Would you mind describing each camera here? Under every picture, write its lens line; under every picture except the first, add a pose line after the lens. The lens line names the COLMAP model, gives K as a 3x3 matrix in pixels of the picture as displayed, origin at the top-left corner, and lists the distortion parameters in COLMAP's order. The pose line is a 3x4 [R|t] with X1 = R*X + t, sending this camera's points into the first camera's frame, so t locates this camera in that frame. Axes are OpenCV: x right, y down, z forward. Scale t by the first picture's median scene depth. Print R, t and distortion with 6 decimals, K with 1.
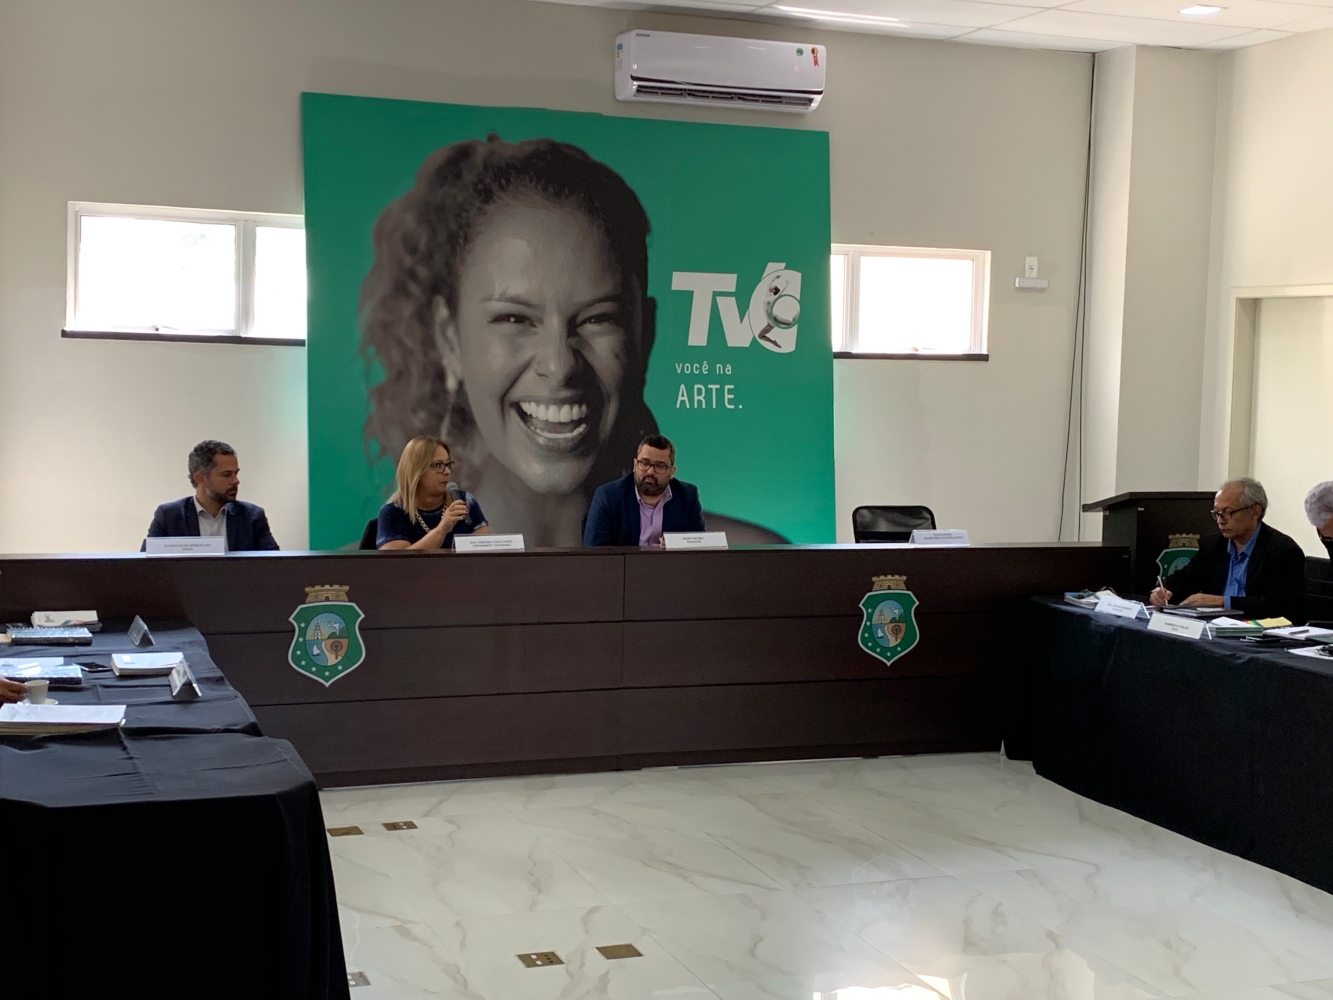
lens RADIAL K [[1781.6, 0, 672.5], [0, 1781.6, 488.0], [0, 0, 1]] dist [0.097946, 0.000000]
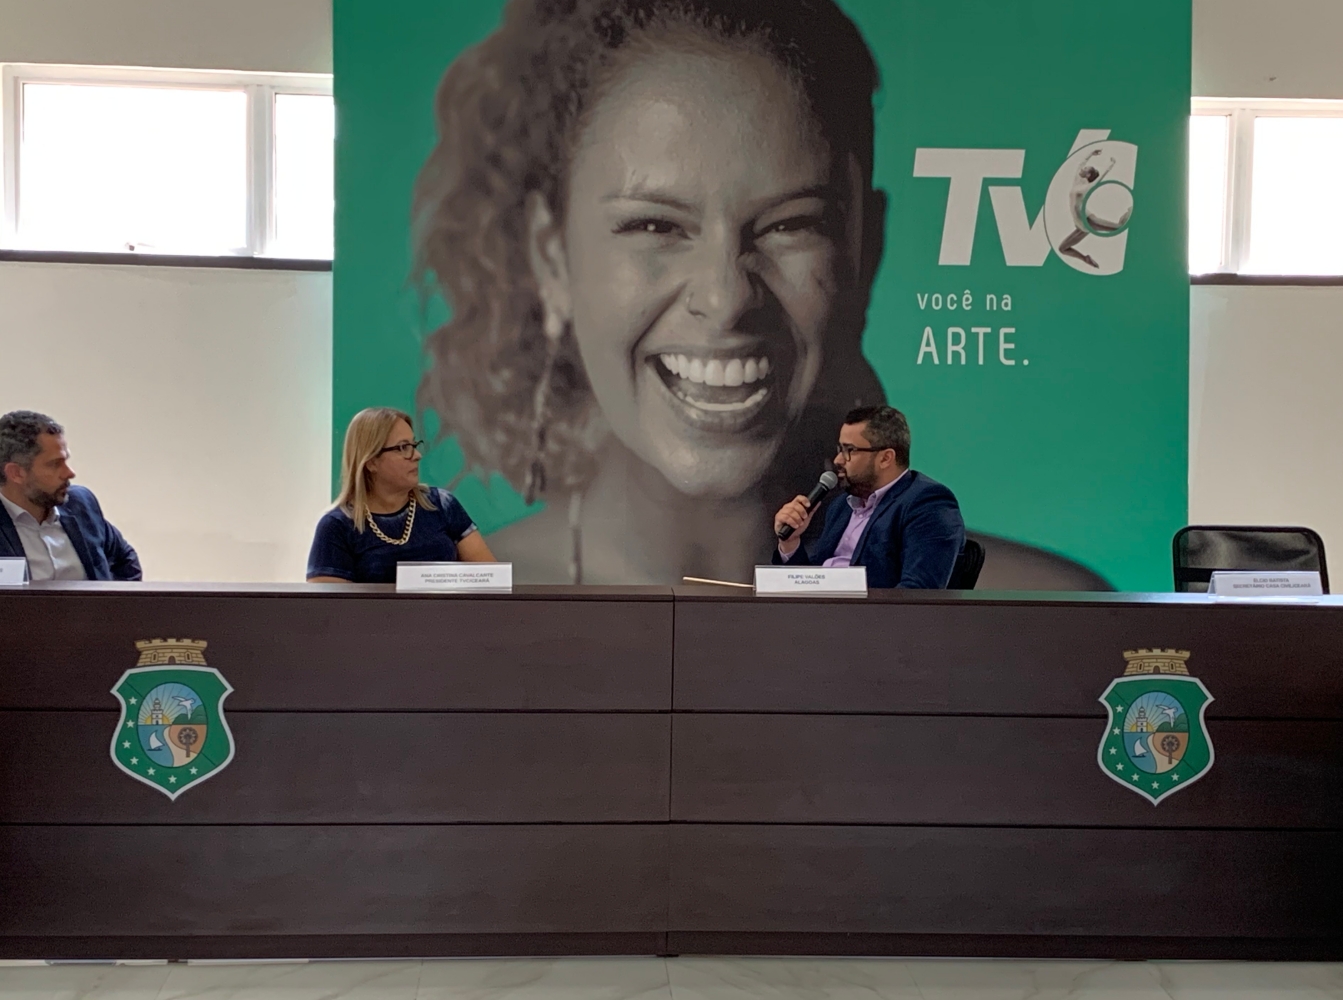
lens RADIAL K [[2223.9, 0, 704.2], [0, 2223.9, 510.1], [0, 0, 1]] dist [0.140408, 0.000000]
pose [[0.958989, 0.019189, -0.282793, 0.161462], [-0.014924, 0.999740, 0.017228, -0.005876], [0.283050, -0.012301, 0.959026, 0.227998]]
